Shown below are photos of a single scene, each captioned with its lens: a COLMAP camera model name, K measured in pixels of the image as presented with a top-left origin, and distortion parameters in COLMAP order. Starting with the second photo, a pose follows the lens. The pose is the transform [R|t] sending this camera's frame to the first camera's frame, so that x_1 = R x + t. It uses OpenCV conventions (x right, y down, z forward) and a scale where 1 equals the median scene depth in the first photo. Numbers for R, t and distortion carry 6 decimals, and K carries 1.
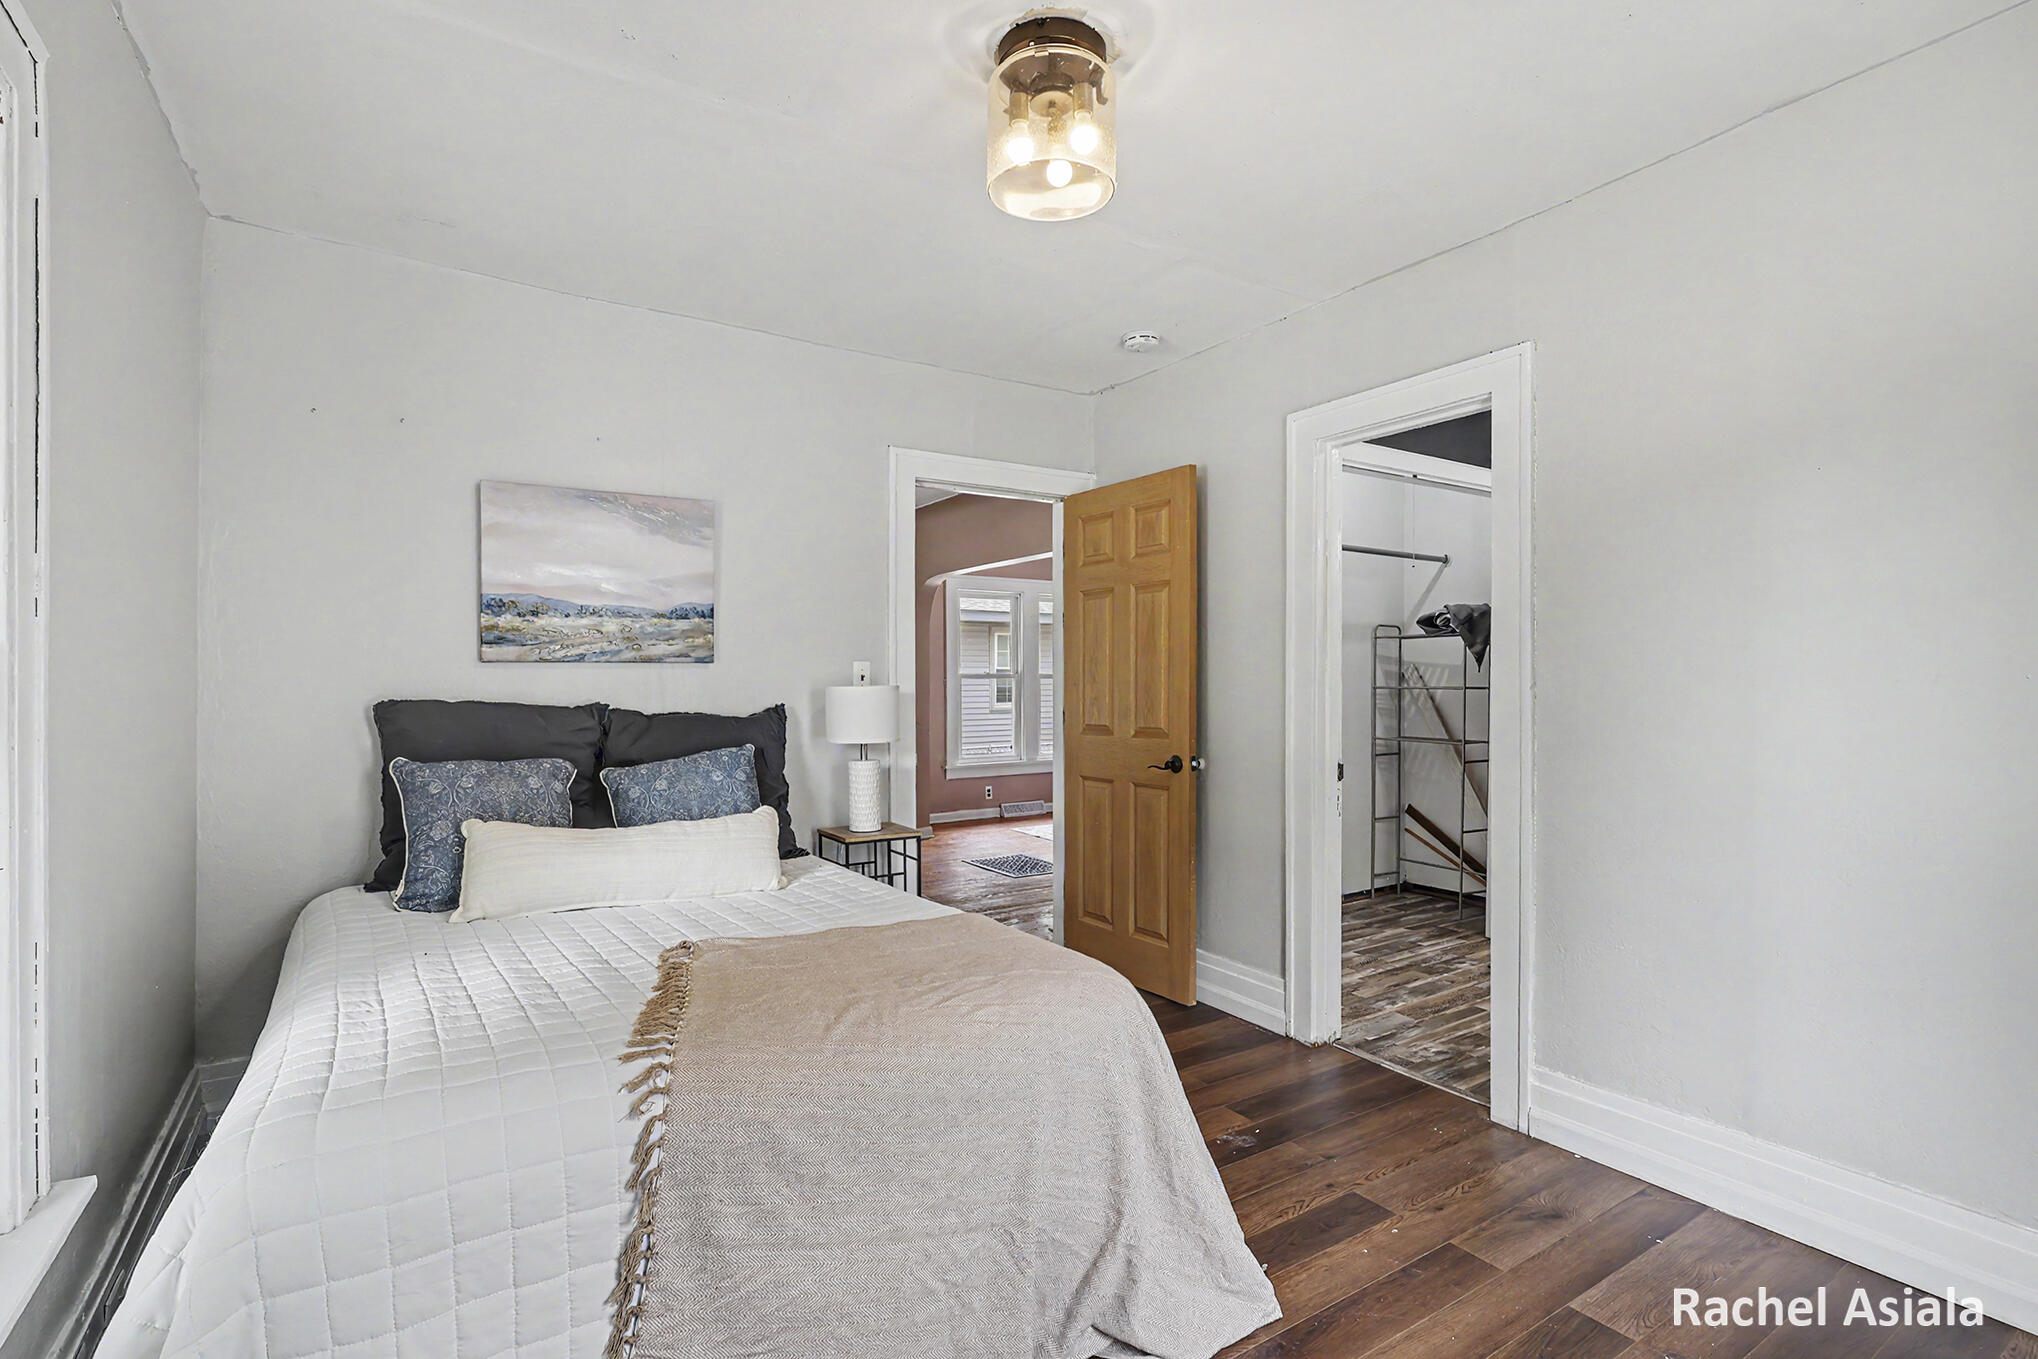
lens RADIAL K [[964.0, 0, 1007.3], [0, 964.0, 694.1], [0, 0, 1]] dist [0.000193, -0.000343]
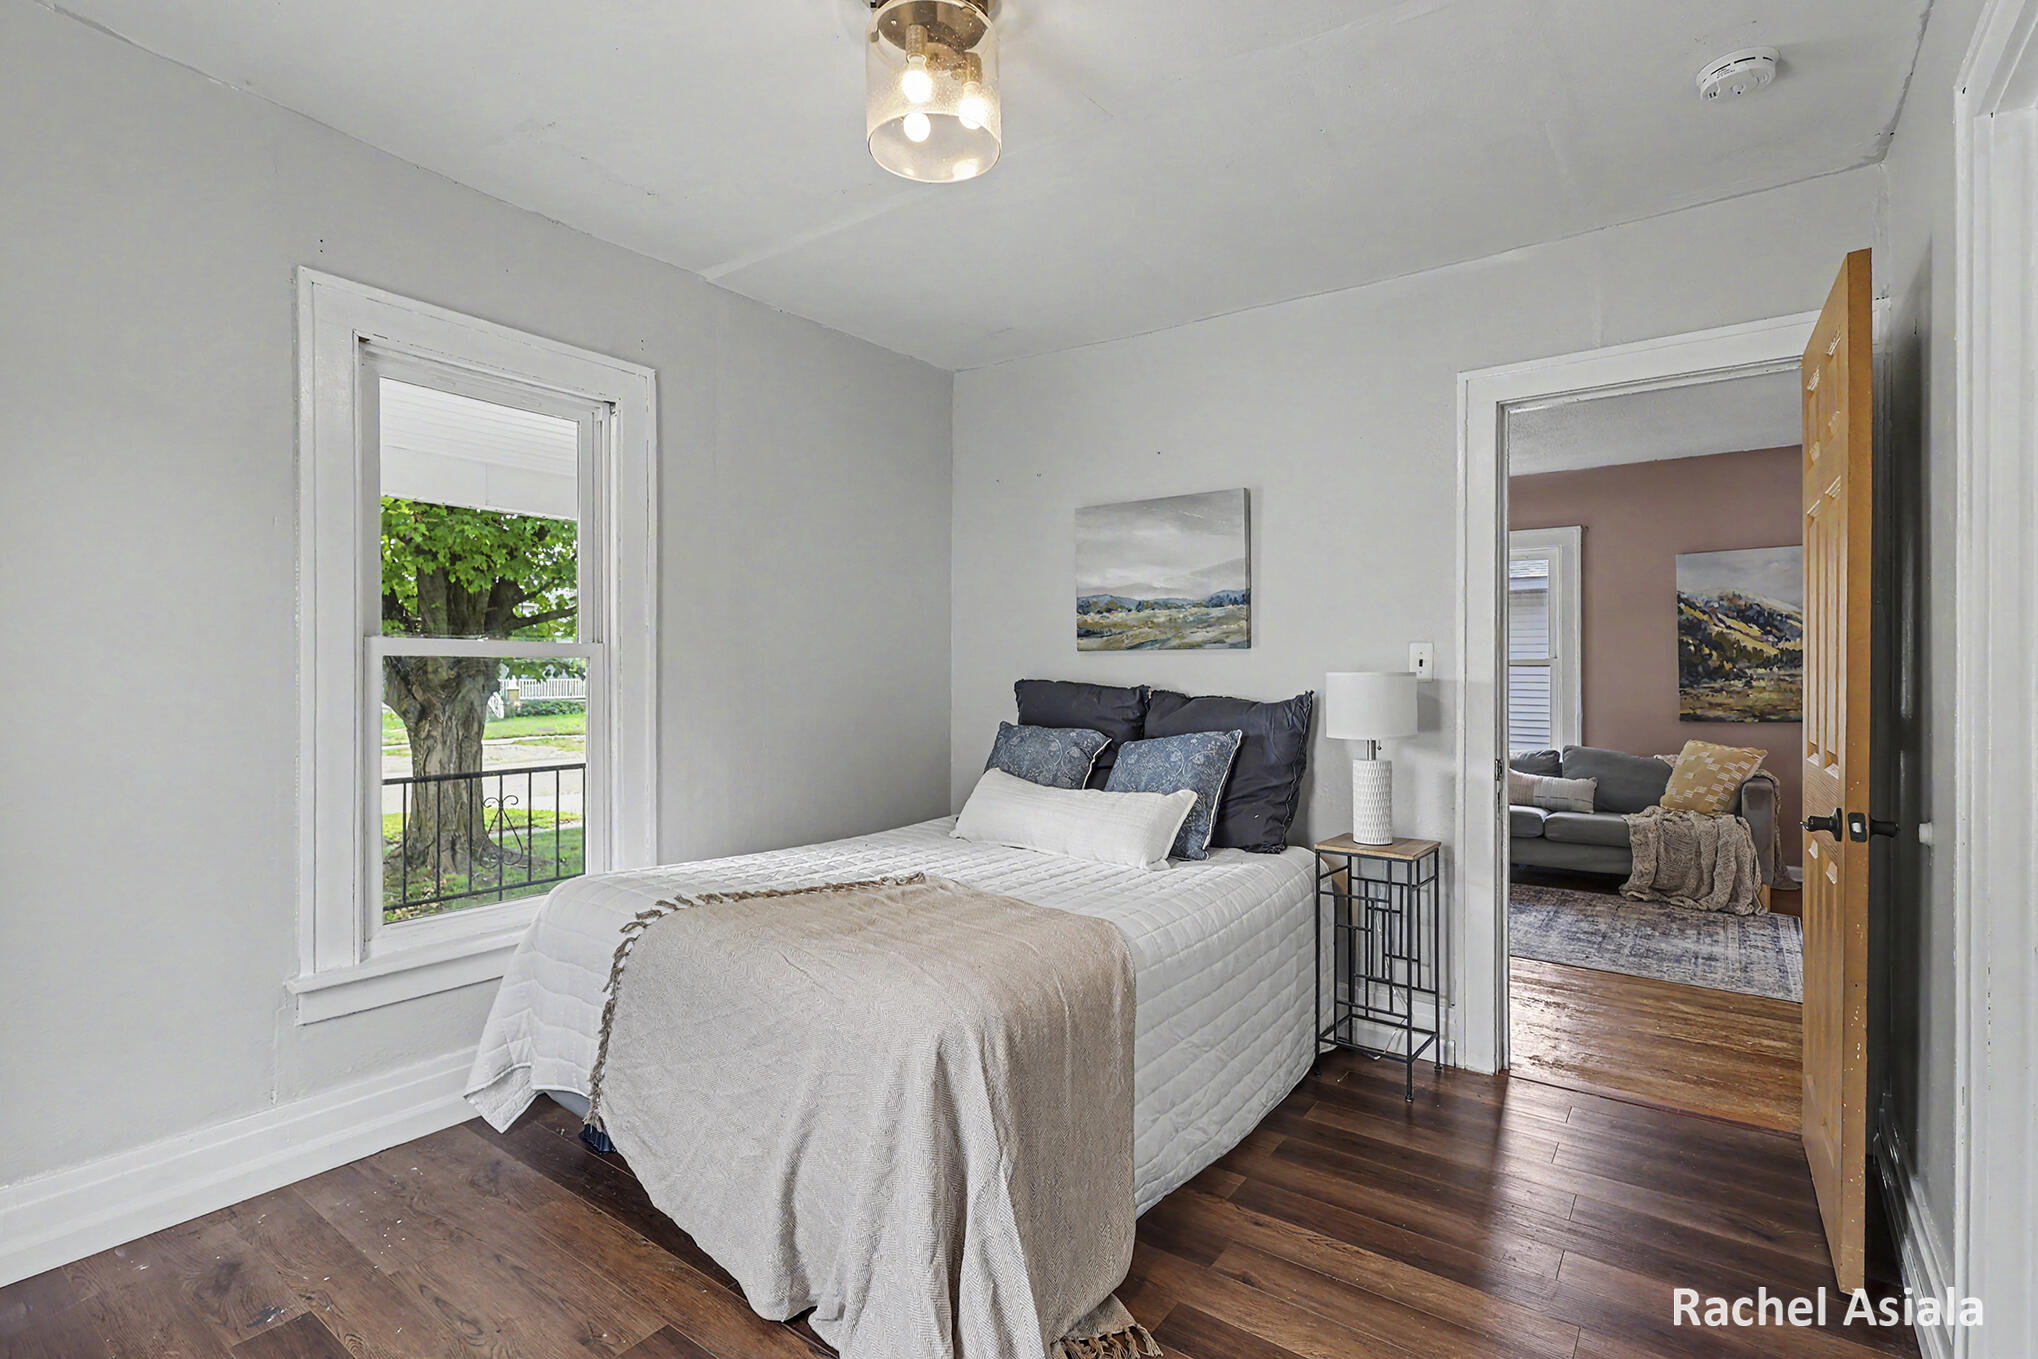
lens RADIAL K [[953.3, 0, 1024.1], [0, 953.3, 675.8], [0, 0, 1]] dist [0.001663, 0.000075]
pose [[0.368479, 0.003761, -0.929628, 0.566678], [-0.016377, 0.999863, -0.002446, 0.003233], [0.929492, 0.016126, 0.368490, 0.440611]]
